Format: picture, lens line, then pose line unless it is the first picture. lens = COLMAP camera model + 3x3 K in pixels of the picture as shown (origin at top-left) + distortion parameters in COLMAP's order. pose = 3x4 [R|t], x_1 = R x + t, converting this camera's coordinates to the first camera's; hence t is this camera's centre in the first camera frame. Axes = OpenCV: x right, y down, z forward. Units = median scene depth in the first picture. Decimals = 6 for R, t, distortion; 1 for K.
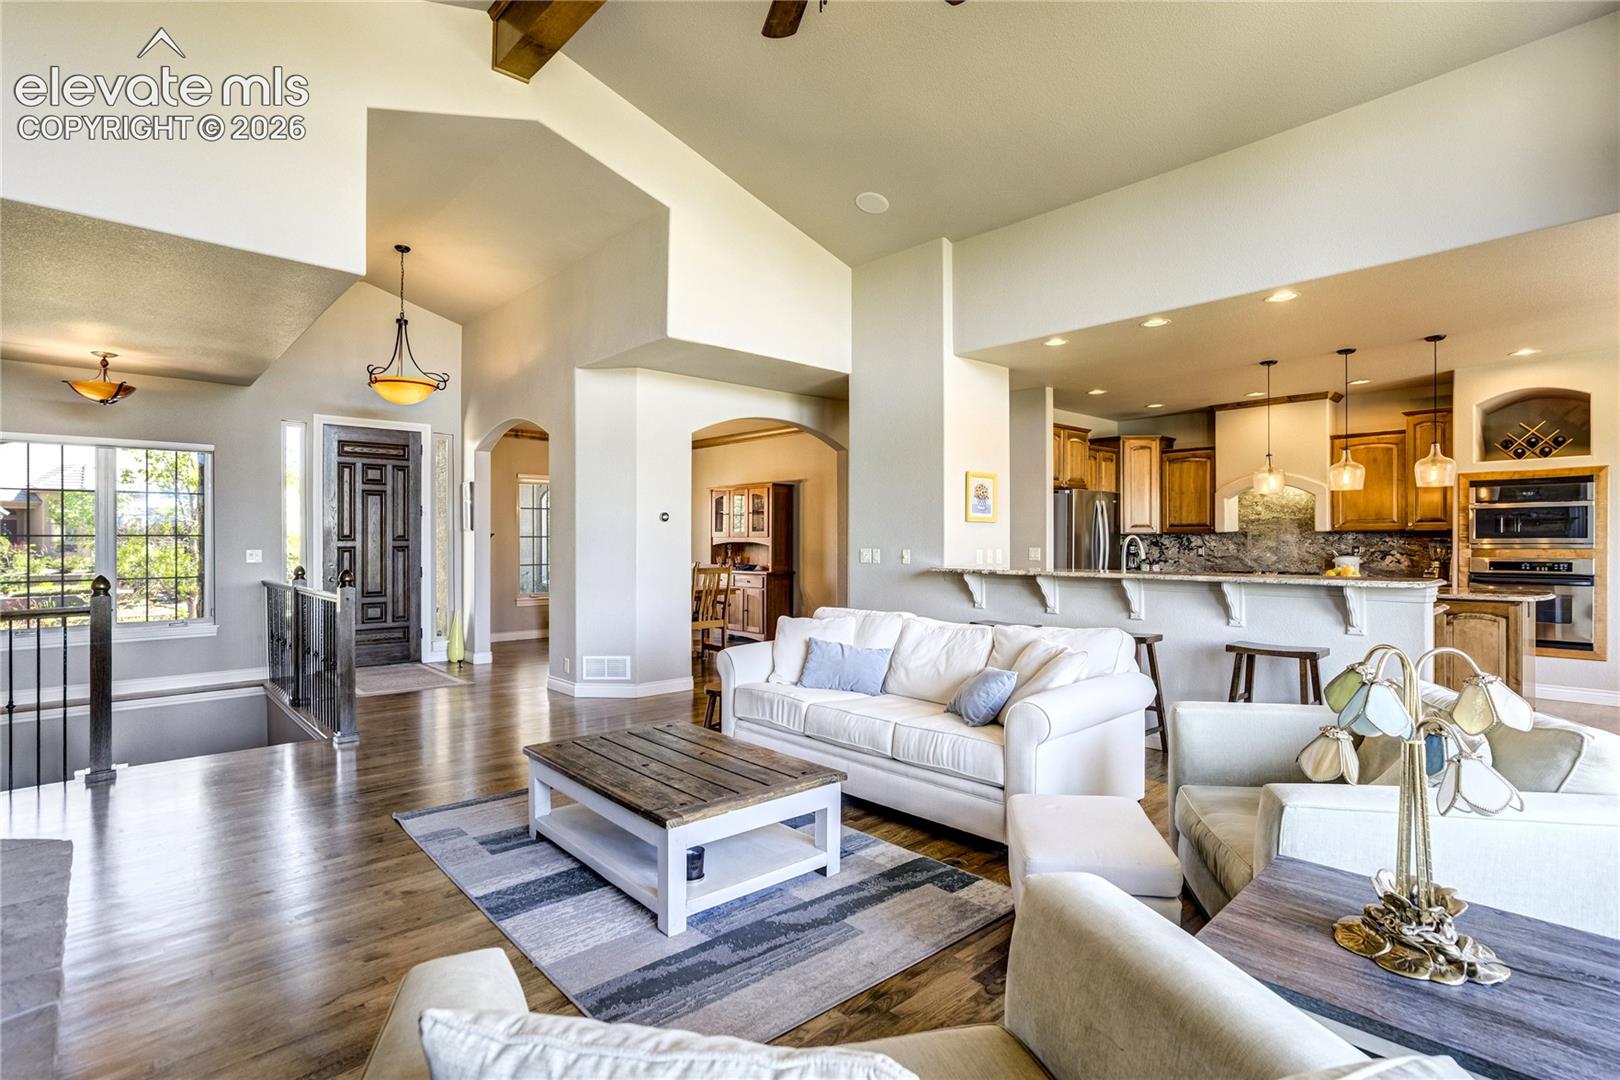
lens RADIAL K [[797.2, 0, 807.8], [0, 797.2, 540.9], [0, 0, 1]] dist [-0.025840, 0.011220]
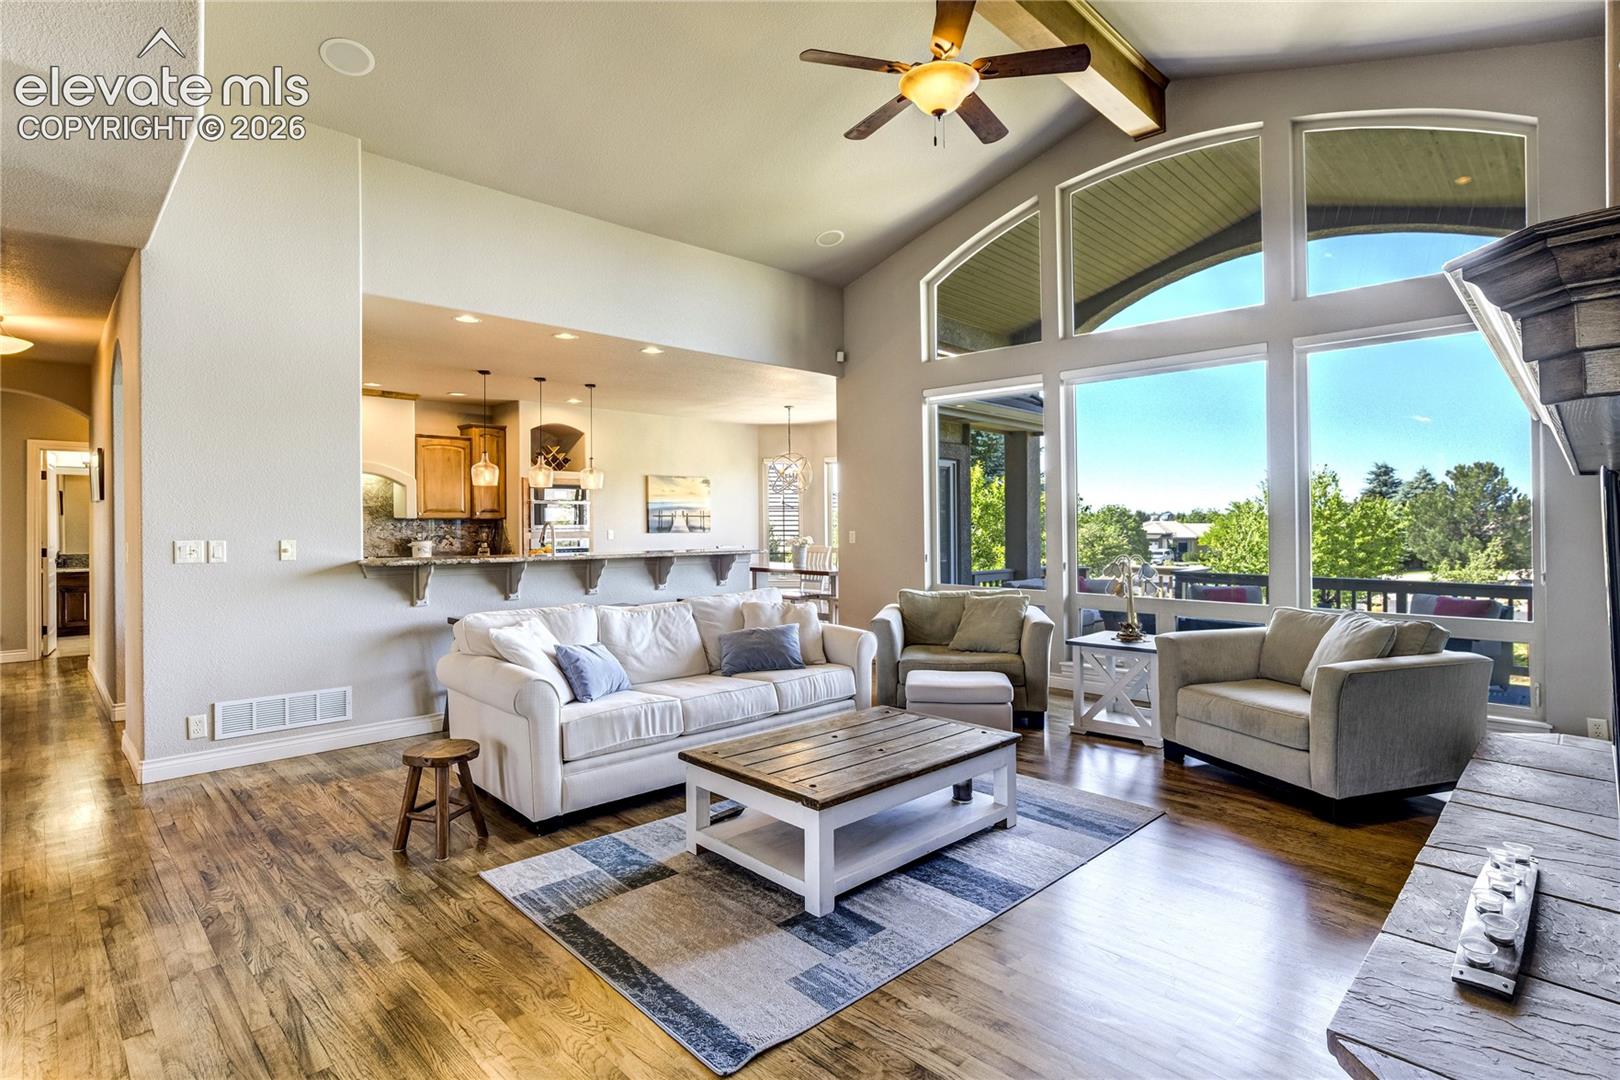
lens RADIAL K [[797.2, 0, 823.9], [0, 797.2, 539.2], [0, 0, 1]] dist [-0.025840, 0.011220]
pose [[-0.021961, -0.018060, 0.999596, -0.500781], [0.003240, 0.999830, 0.018135, -0.001087], [-0.999754, 0.003637, -0.021899, 0.453395]]
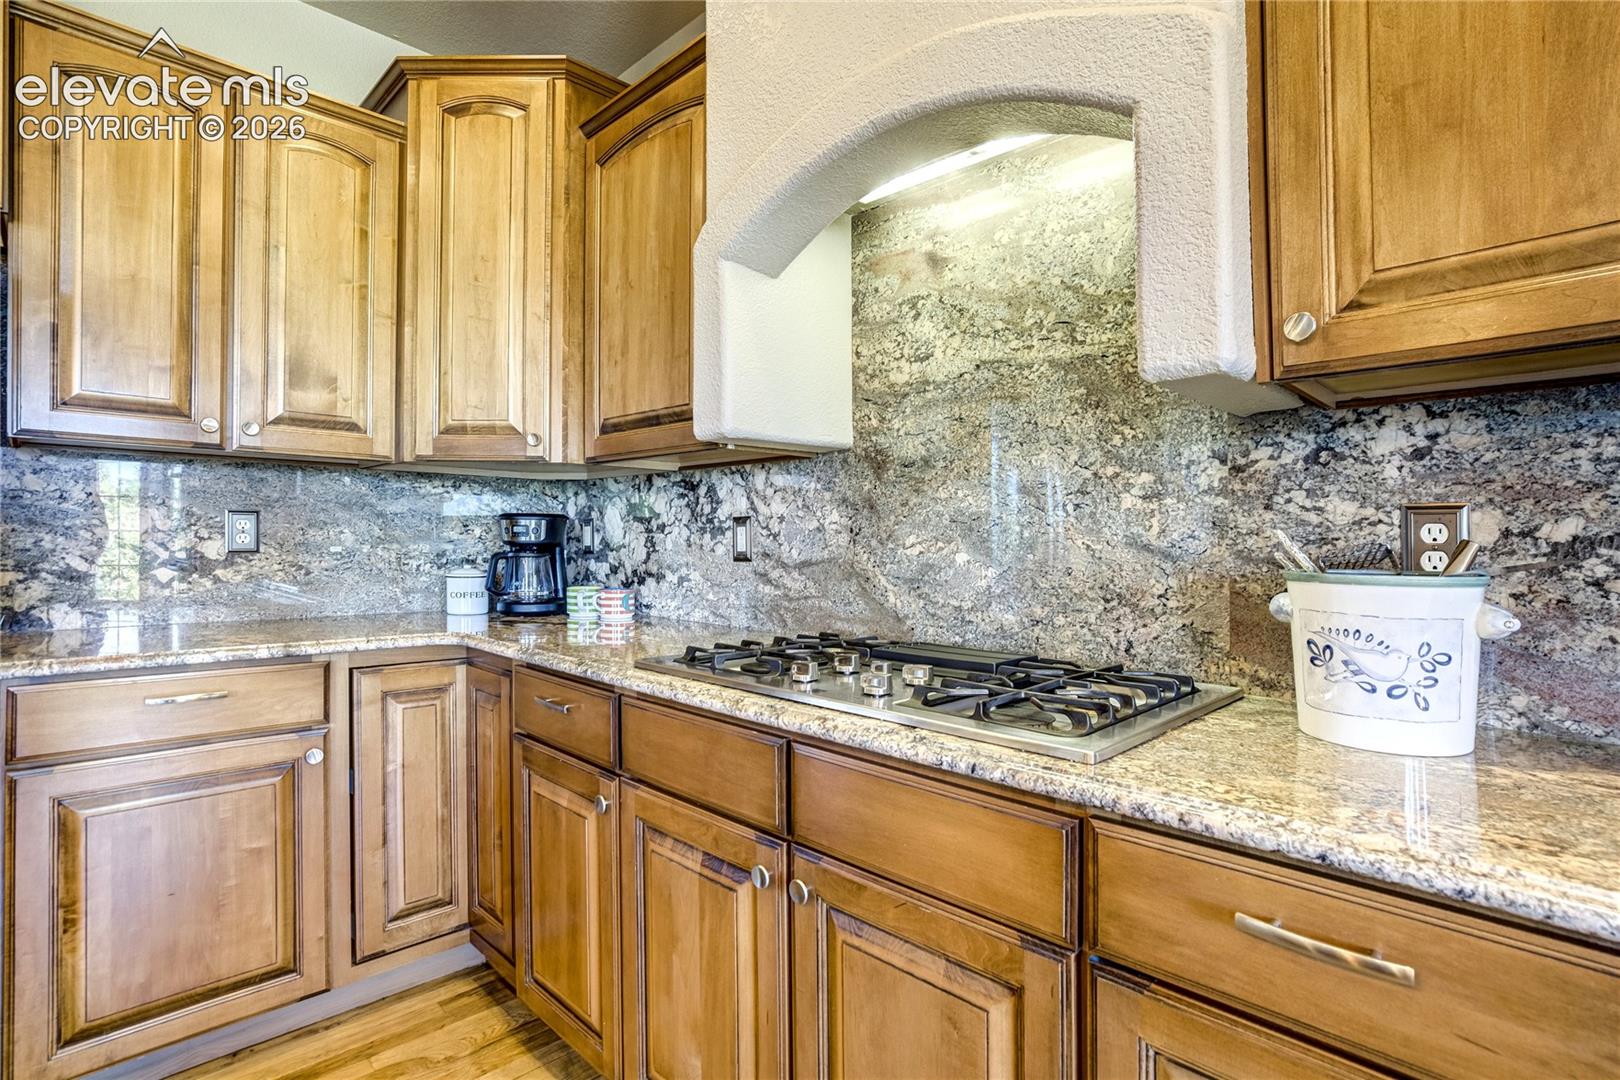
lens RADIAL K [[797.2, 0, 806.4], [0, 797.2, 531.2], [0, 0, 1]] dist [-0.025840, 0.011220]
pose [[0.999833, 0.011083, 0.014550, 0.604046], [-0.010975, 0.999912, -0.007470, 0.014713], [-0.014632, 0.007309, 0.999866, 0.894742]]
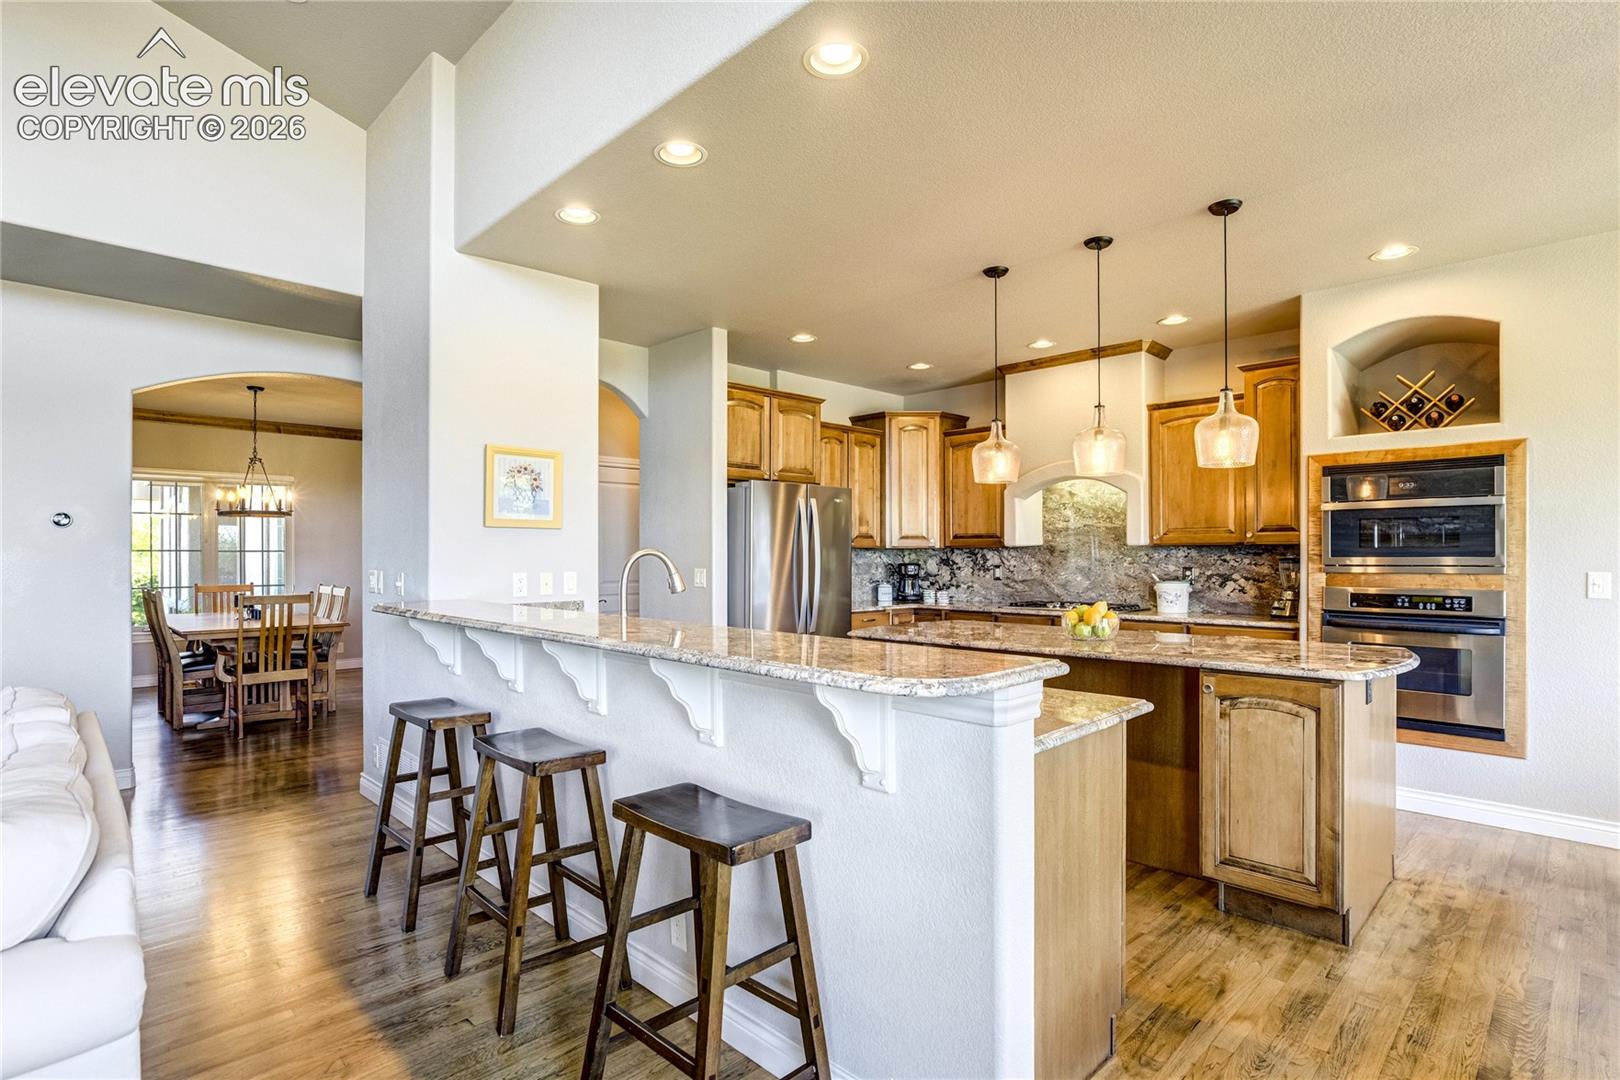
lens RADIAL K [[797.2, 0, 821.5], [0, 797.2, 552.1], [0, 0, 1]] dist [-0.025840, 0.011220]
pose [[0.999683, 0.002325, 0.025061, 0.373452], [-0.002253, 0.999993, -0.002898, -0.003568], [-0.025068, 0.002840, 0.999682, 0.330029]]
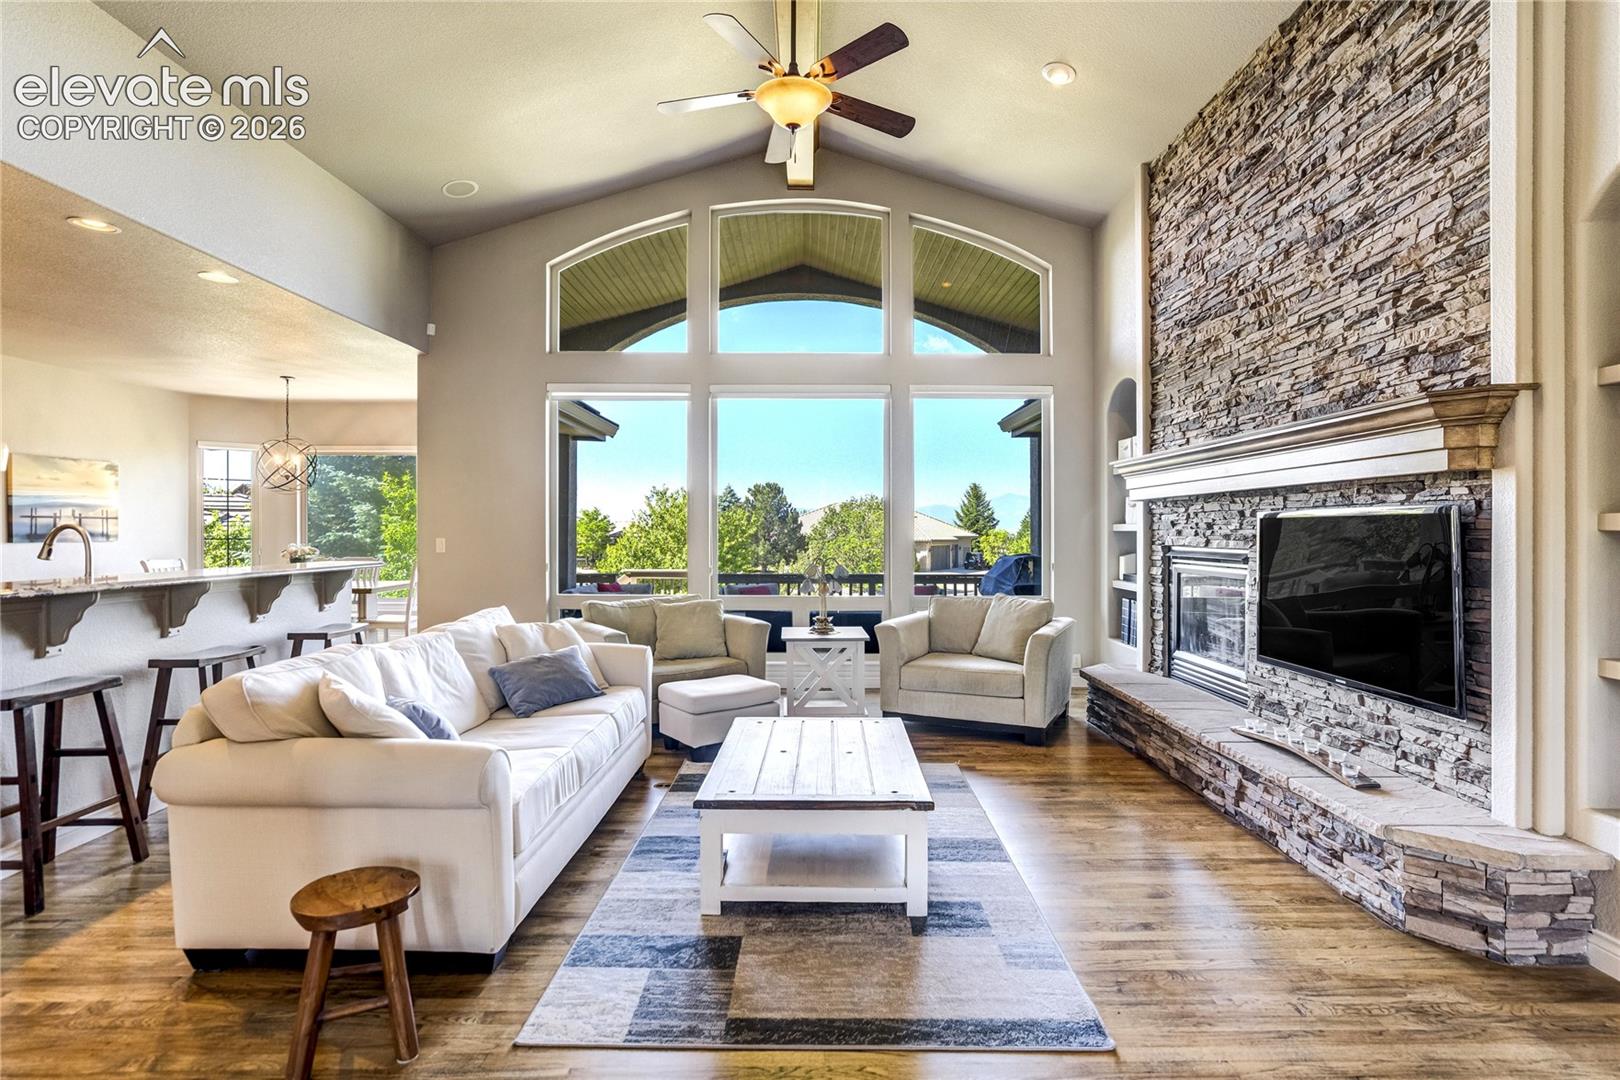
lens RADIAL K [[797.2, 0, 816.2], [0, 797.2, 545.1], [0, 0, 1]] dist [-0.025840, 0.011220]
pose [[-0.719378, -0.012936, 0.694498, -0.363077], [0.000745, 0.999812, 0.019395, -0.001438], [-0.694618, 0.014470, -0.719233, 0.736541]]
